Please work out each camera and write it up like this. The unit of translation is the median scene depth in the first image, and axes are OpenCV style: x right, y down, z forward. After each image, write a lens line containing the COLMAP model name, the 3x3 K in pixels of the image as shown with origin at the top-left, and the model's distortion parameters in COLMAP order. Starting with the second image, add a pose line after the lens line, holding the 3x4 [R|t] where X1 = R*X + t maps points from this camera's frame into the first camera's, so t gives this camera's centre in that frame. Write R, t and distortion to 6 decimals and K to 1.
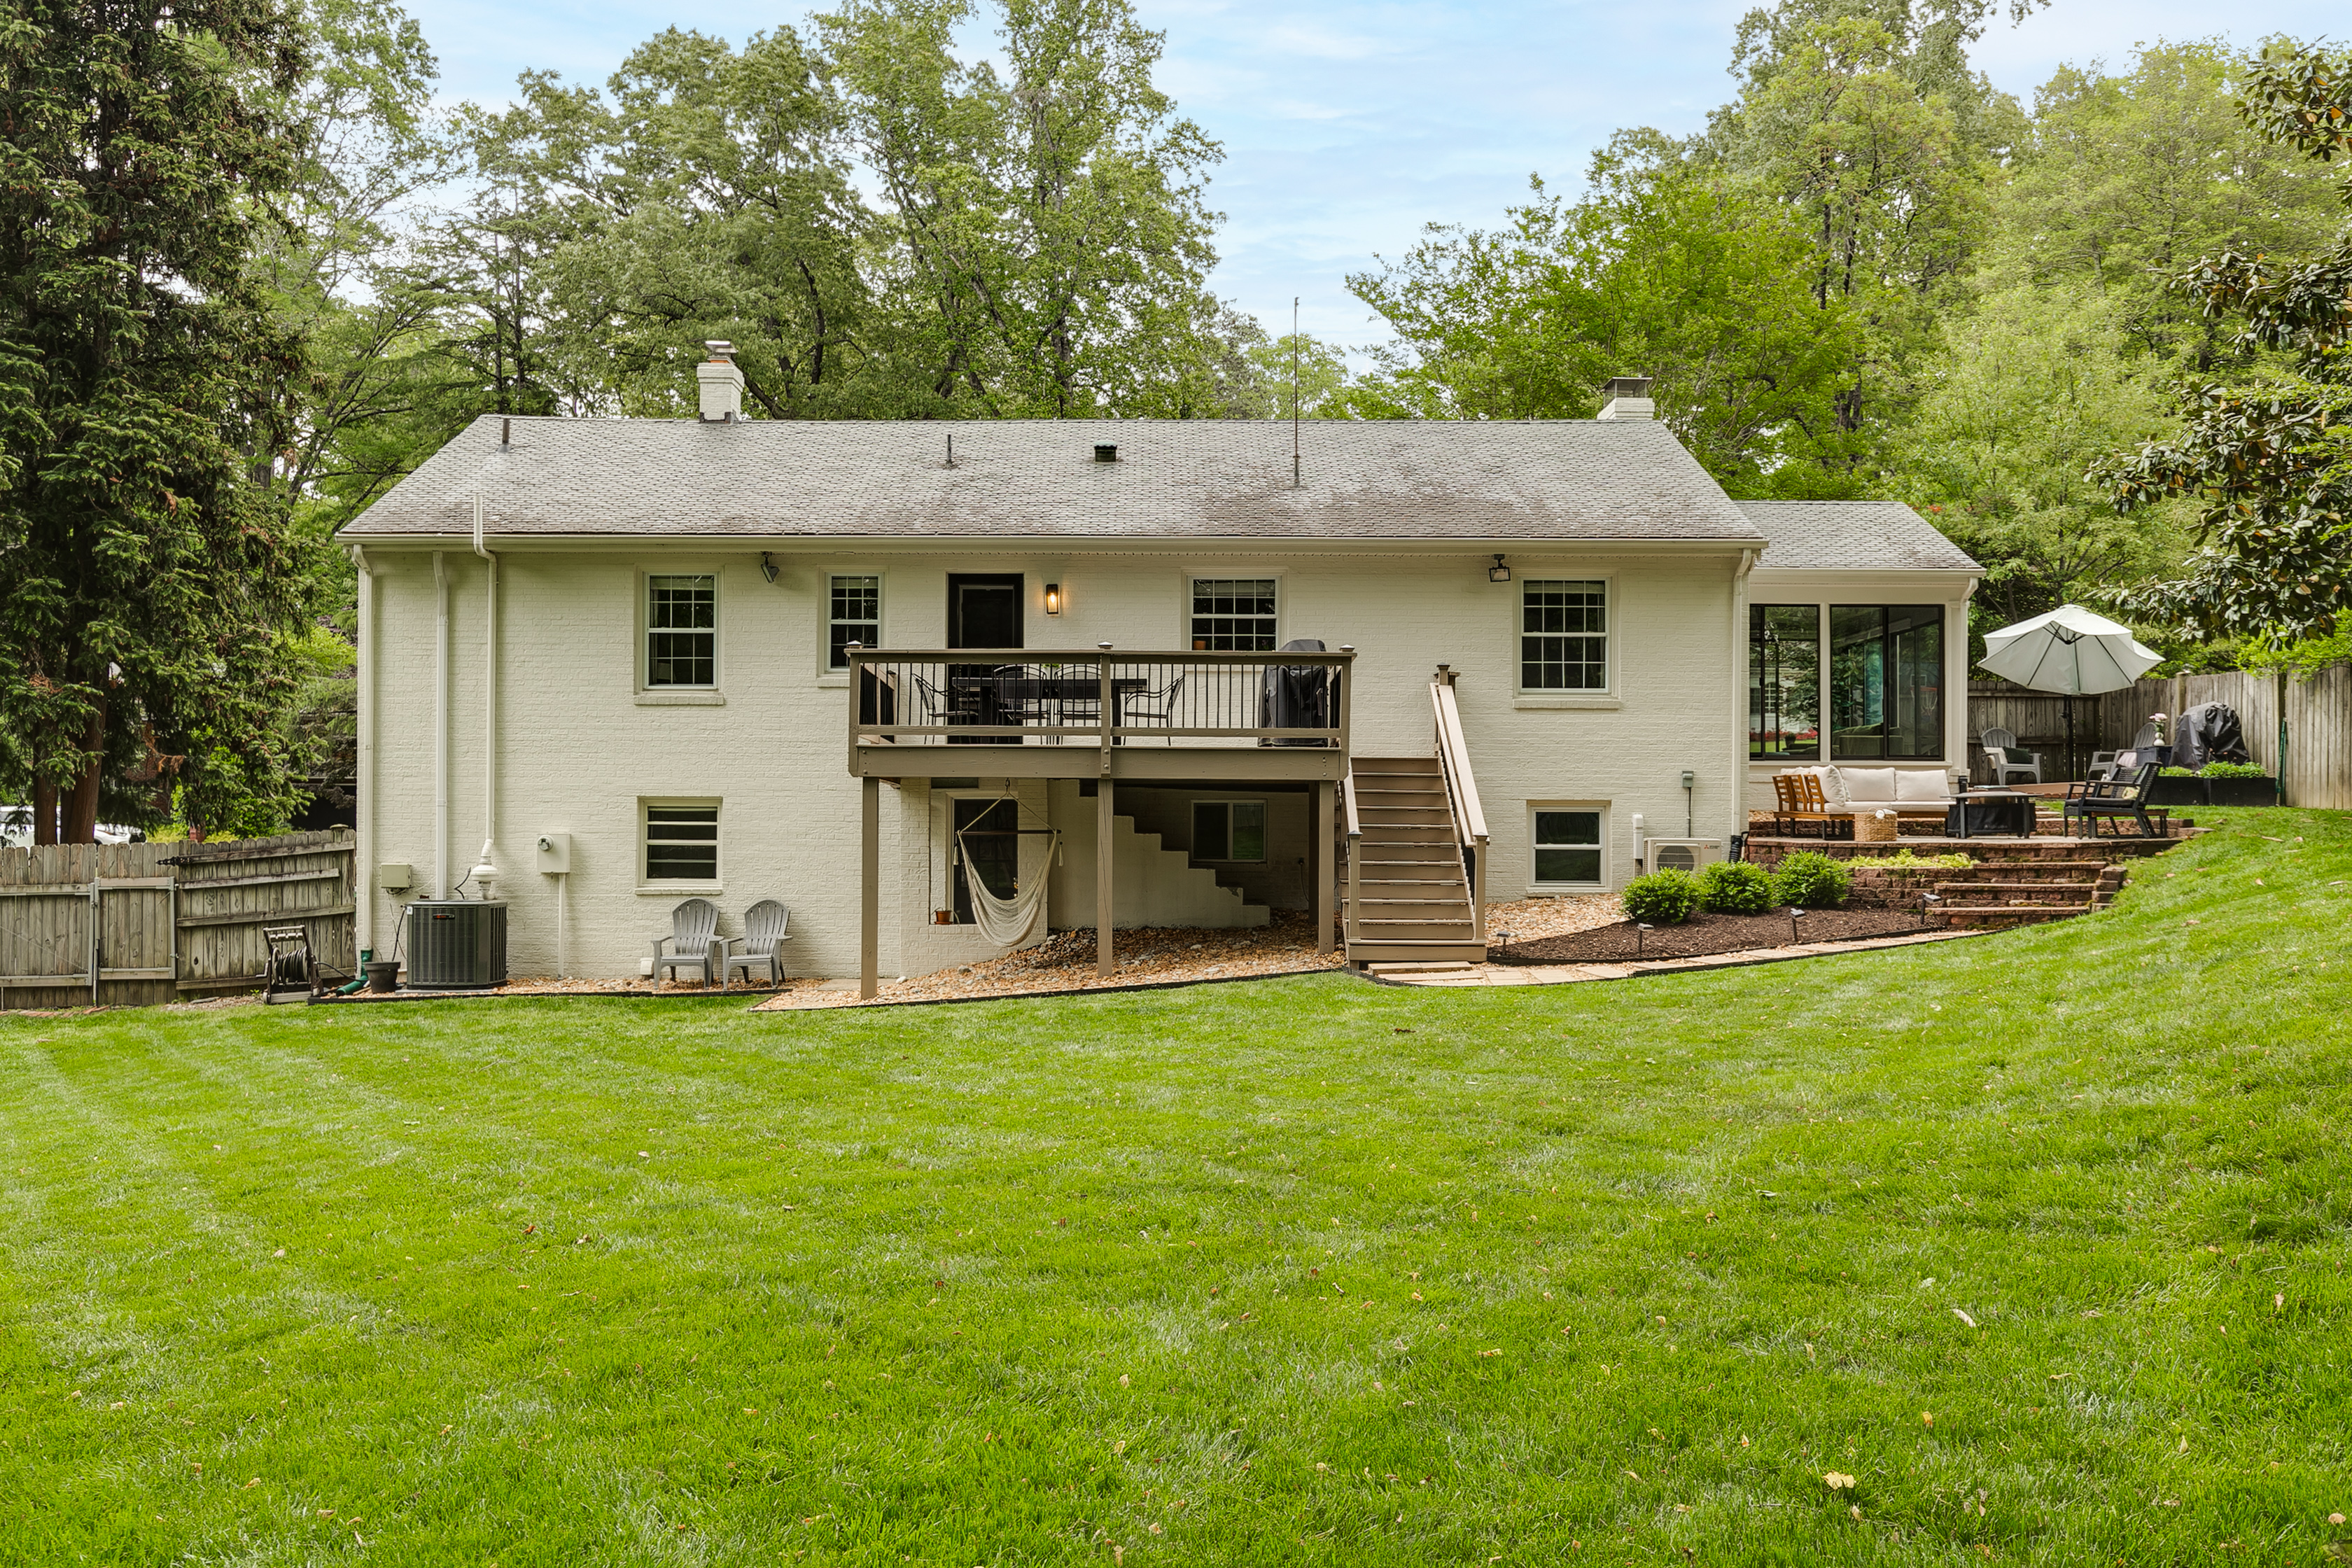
lens RADIAL K [[2031.2, 0, 1175.9], [0, 2031.2, 783.1], [0, 0, 1]] dist [0.005222, 0.003267]
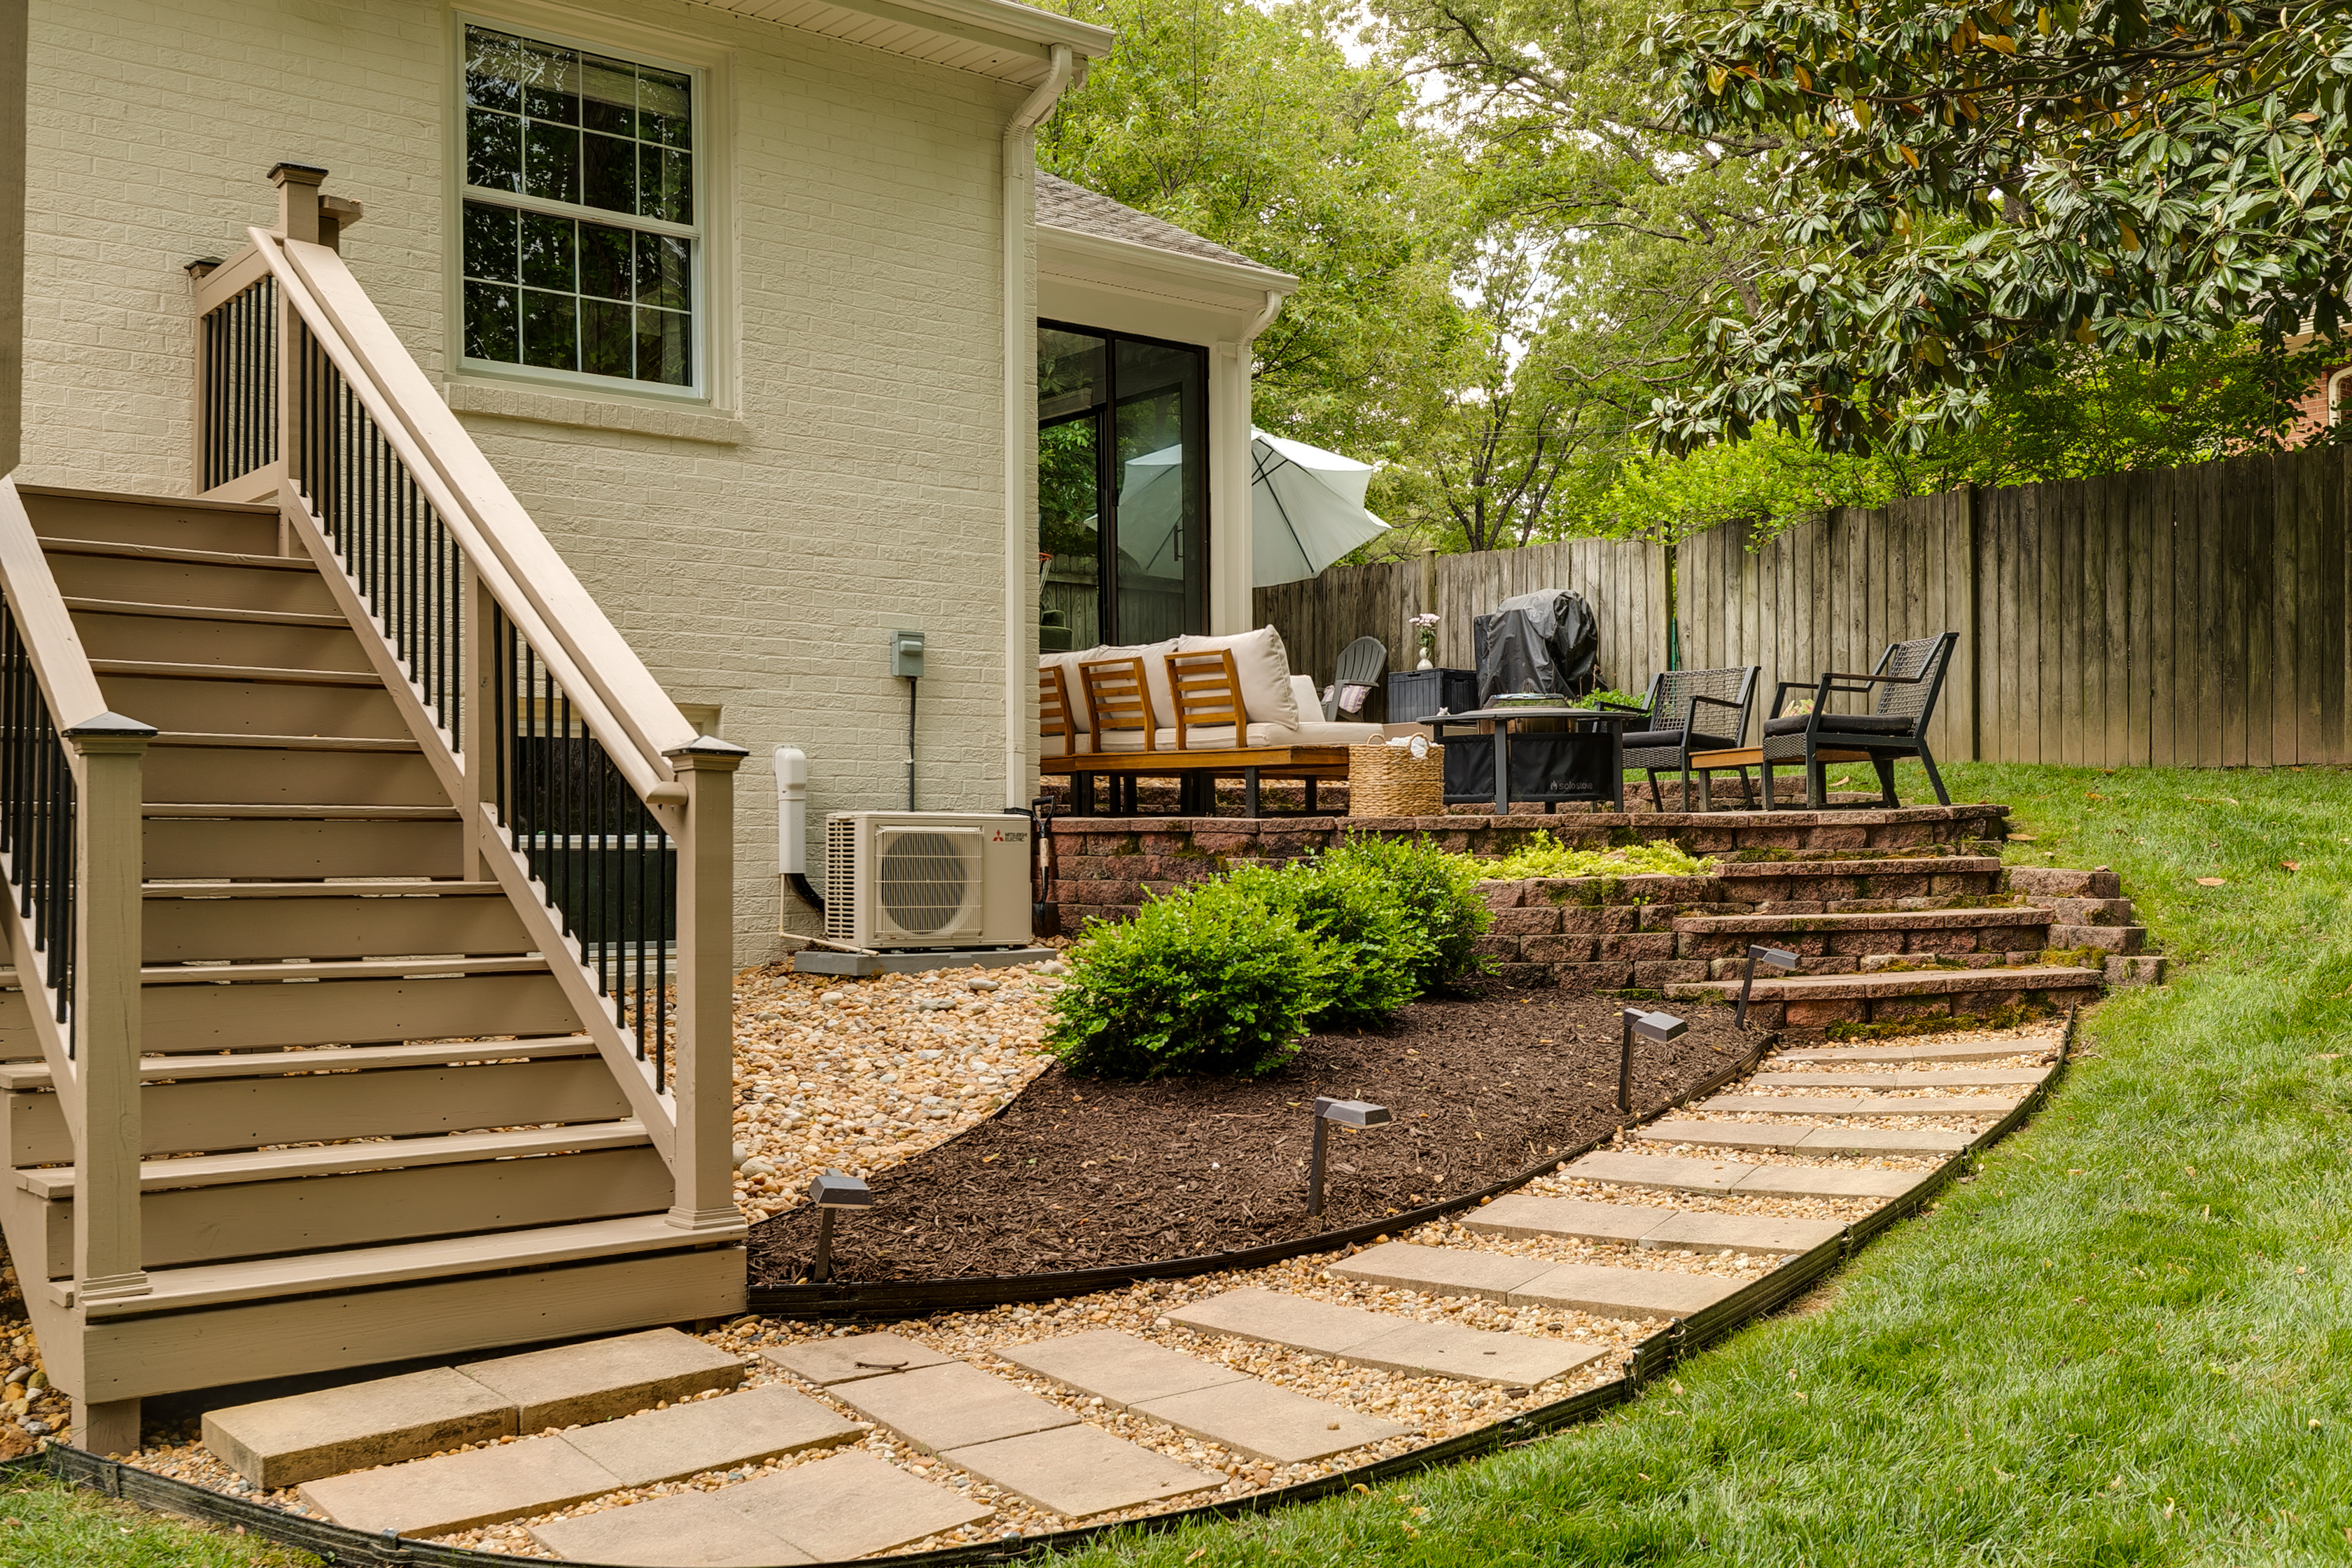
lens RADIAL K [[2374.4, 0, 1176.2], [0, 2374.4, 788.9], [0, 0, 1]] dist [0.019049, 0.000000]
pose [[0.777937, 0.008512, 0.628284, 0.020203], [0.000114, 0.999906, -0.013688, 0.027824], [-0.628342, 0.010720, 0.777863, 0.632988]]
